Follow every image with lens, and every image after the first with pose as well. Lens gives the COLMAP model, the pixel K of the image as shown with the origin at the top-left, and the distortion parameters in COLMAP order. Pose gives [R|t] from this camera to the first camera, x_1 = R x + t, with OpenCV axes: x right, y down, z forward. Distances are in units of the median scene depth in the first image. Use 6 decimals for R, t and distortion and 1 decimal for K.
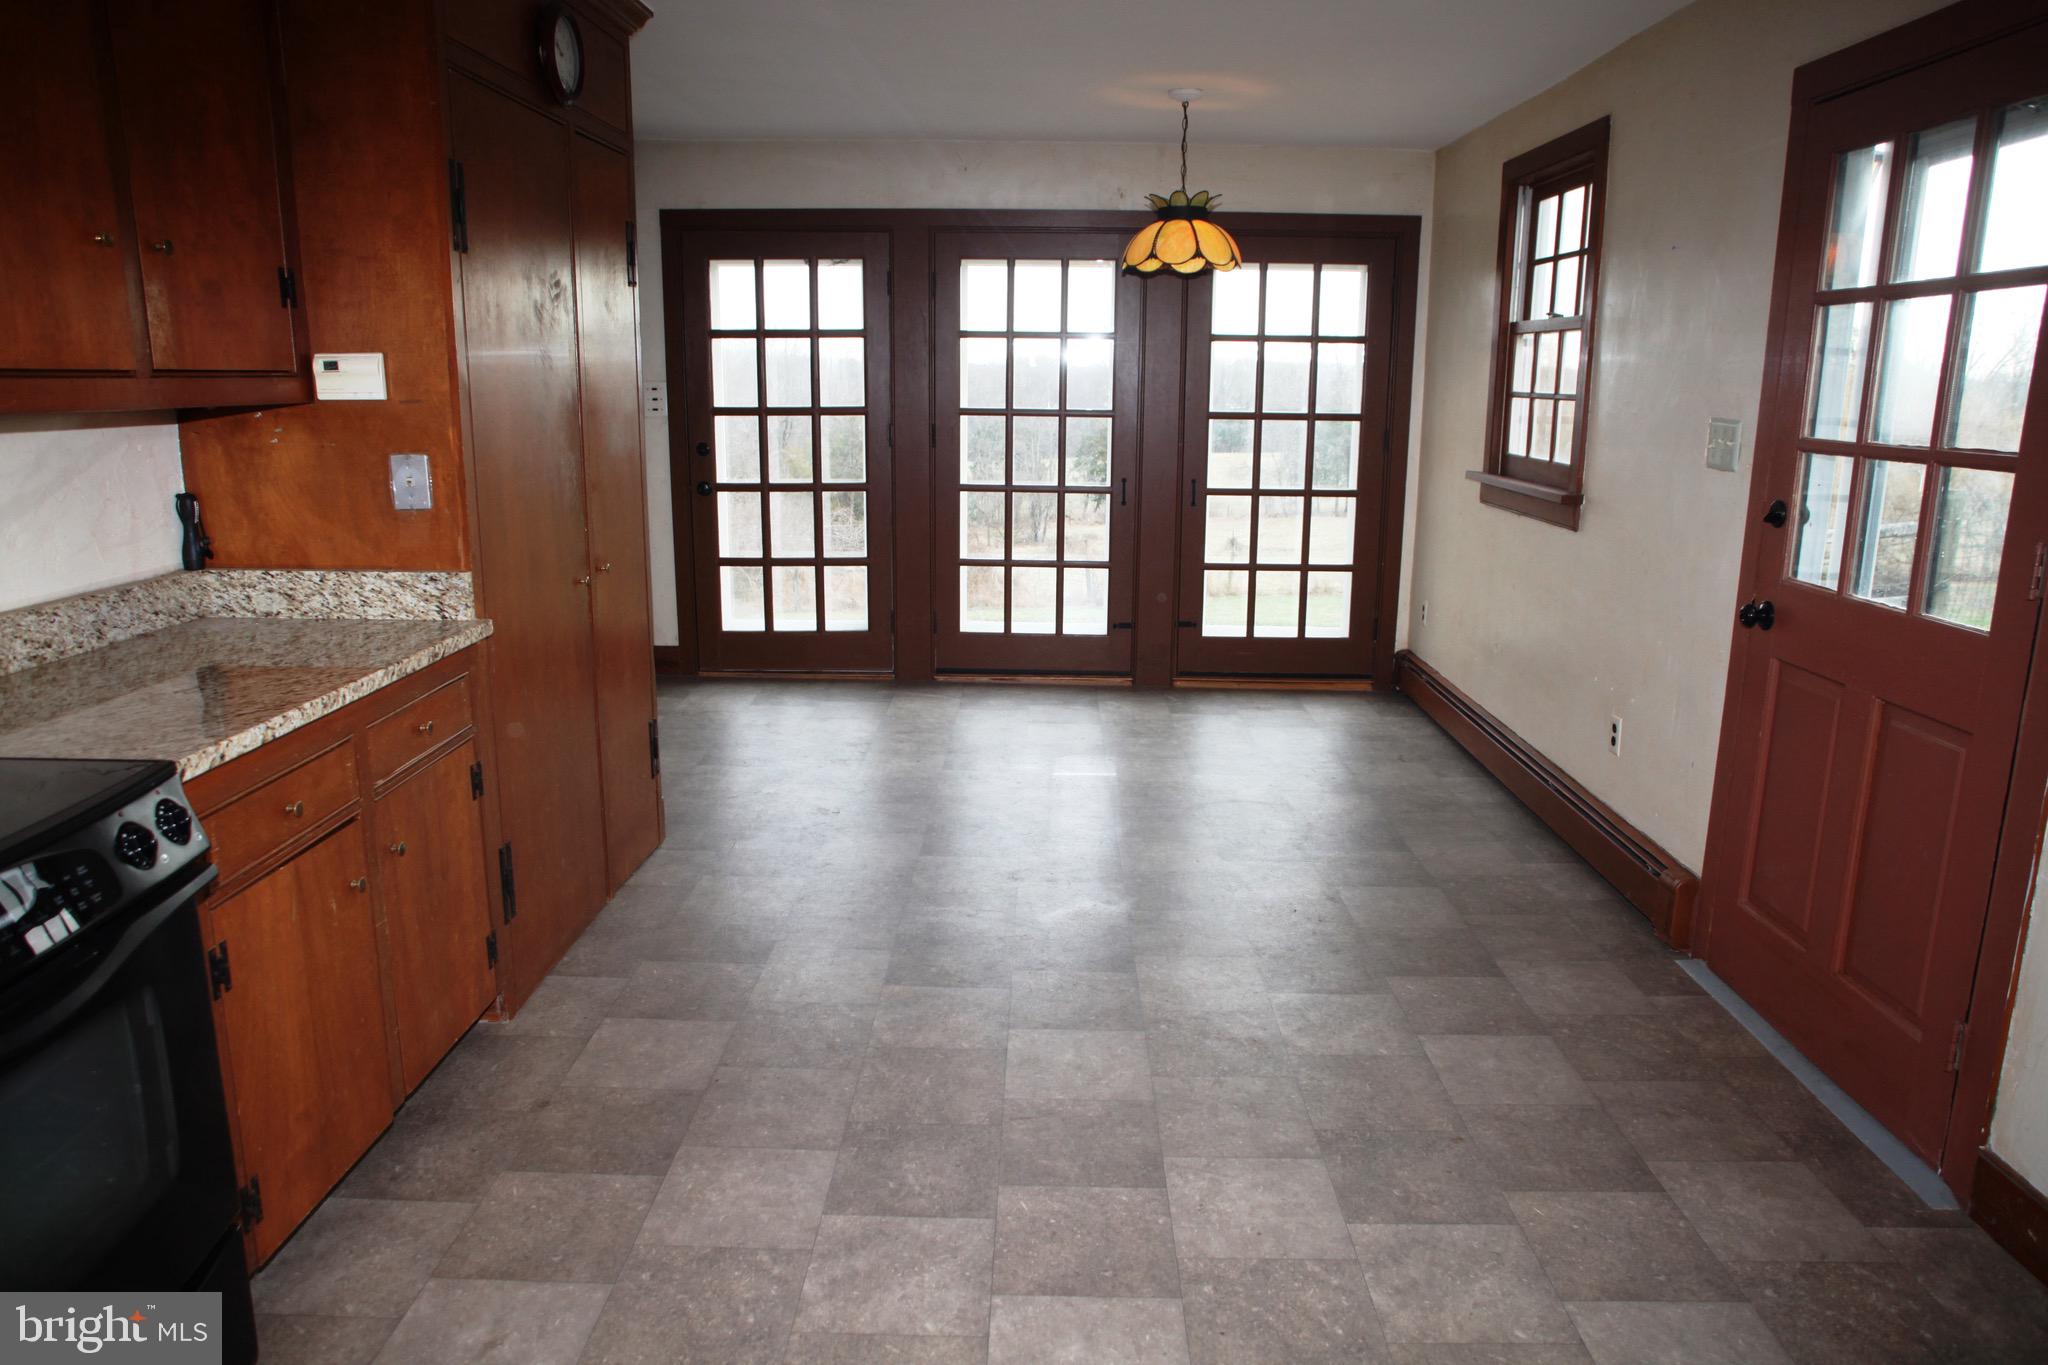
lens RADIAL K [[1392.3, 0, 1024.6], [0, 1392.3, 689.6], [0, 0, 1]] dist [-0.057869, 0.048787]
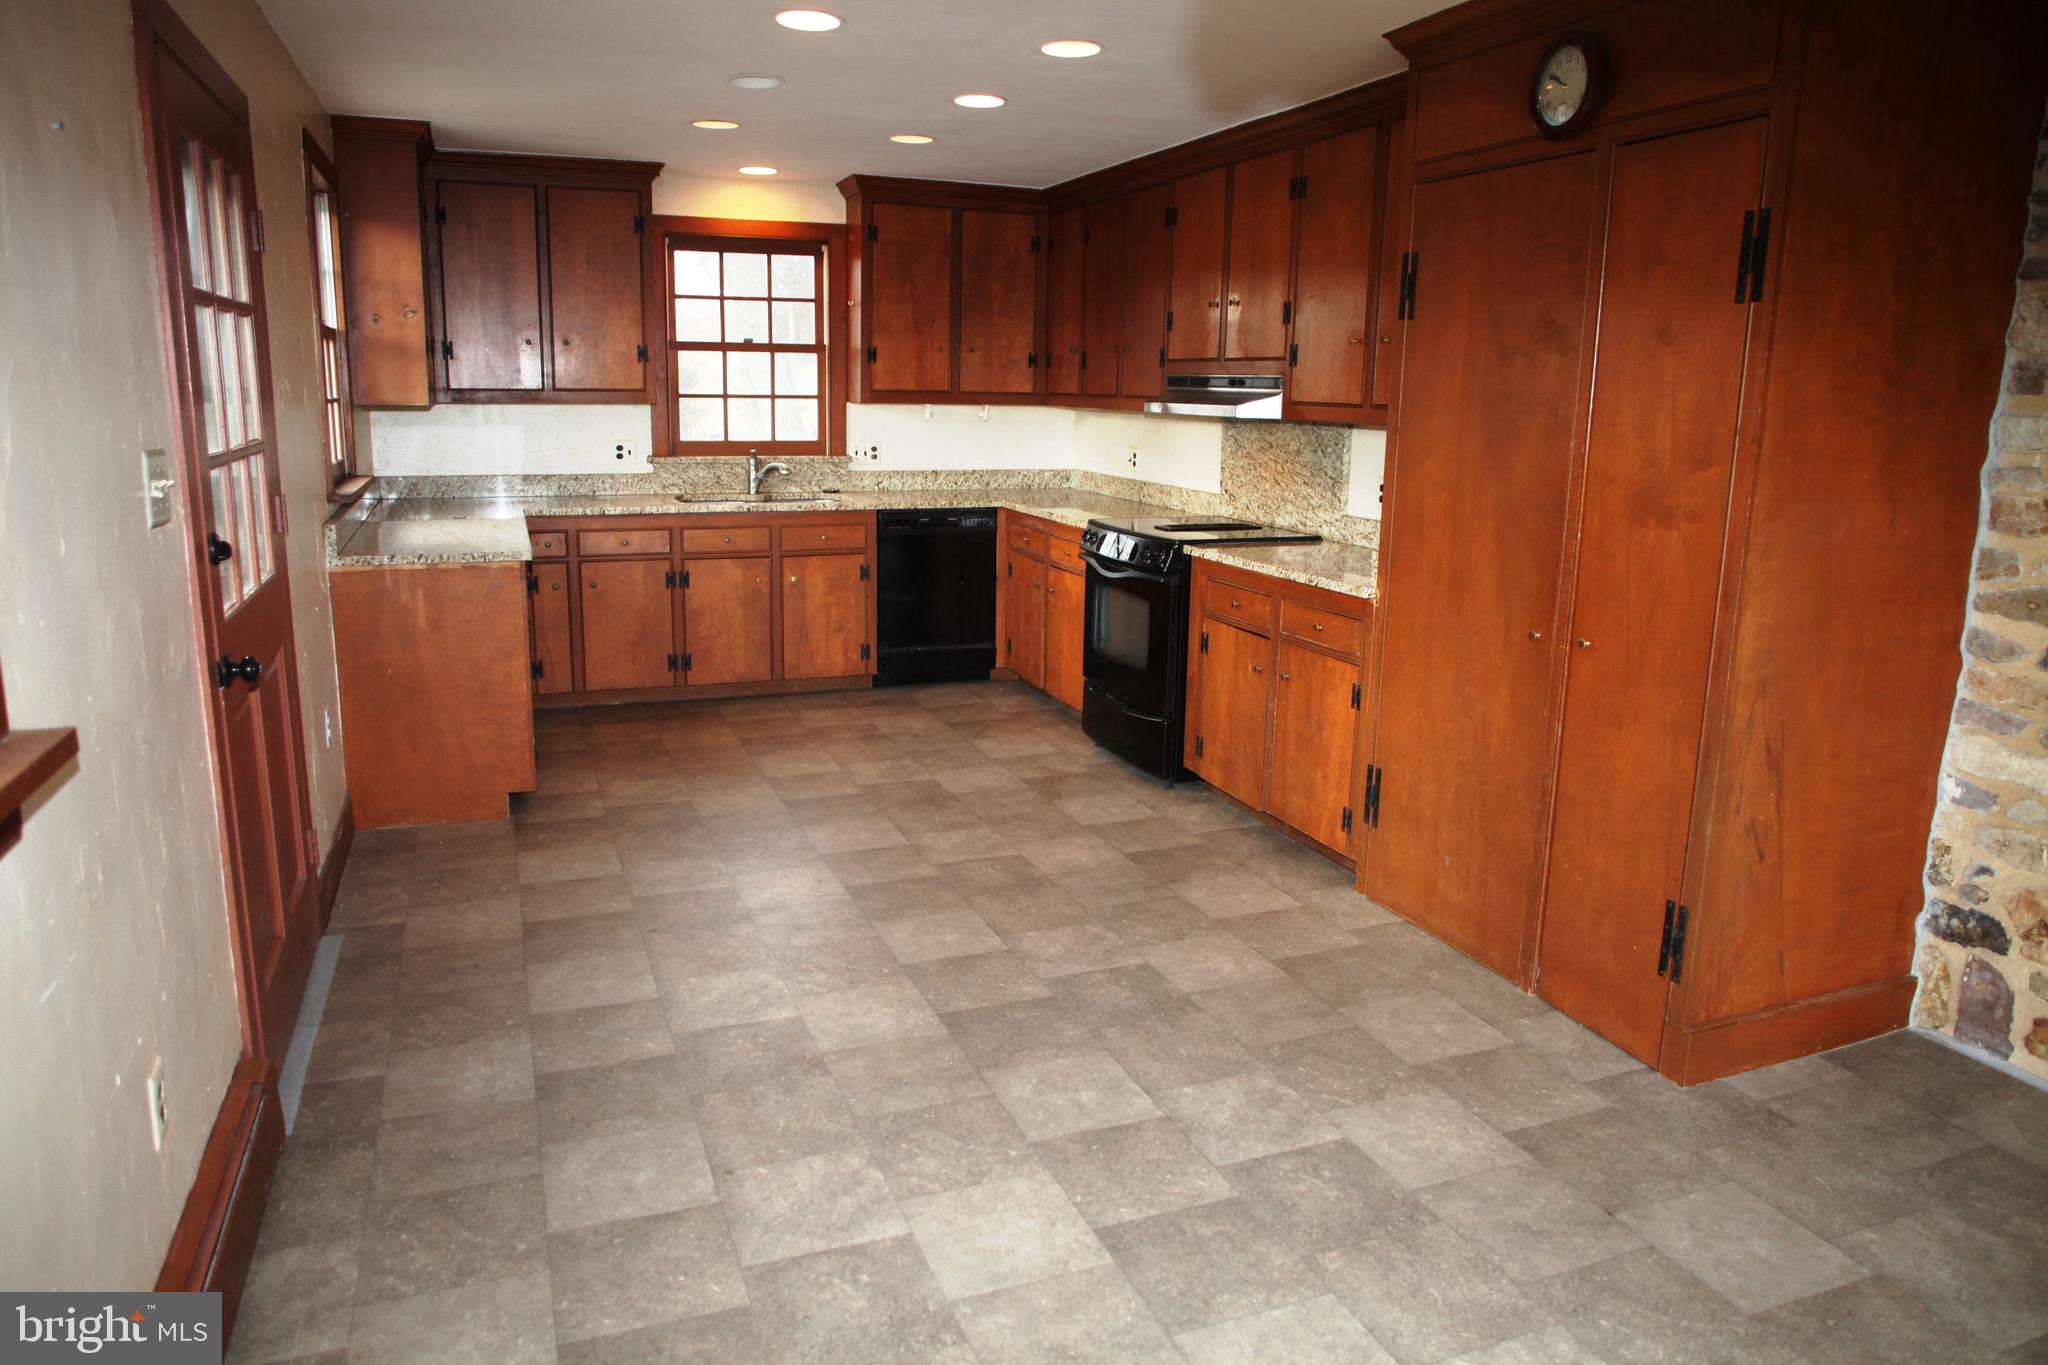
lens RADIAL K [[1392.3, 0, 1030.3], [0, 1392.3, 666.1], [0, 0, 1]] dist [-0.057869, 0.048787]
pose [[-0.925069, 0.051178, -0.376336, 0.454329], [-0.109724, 0.912616, 0.393818, -0.499269], [0.363605, 0.405602, -0.838617, 2.122906]]
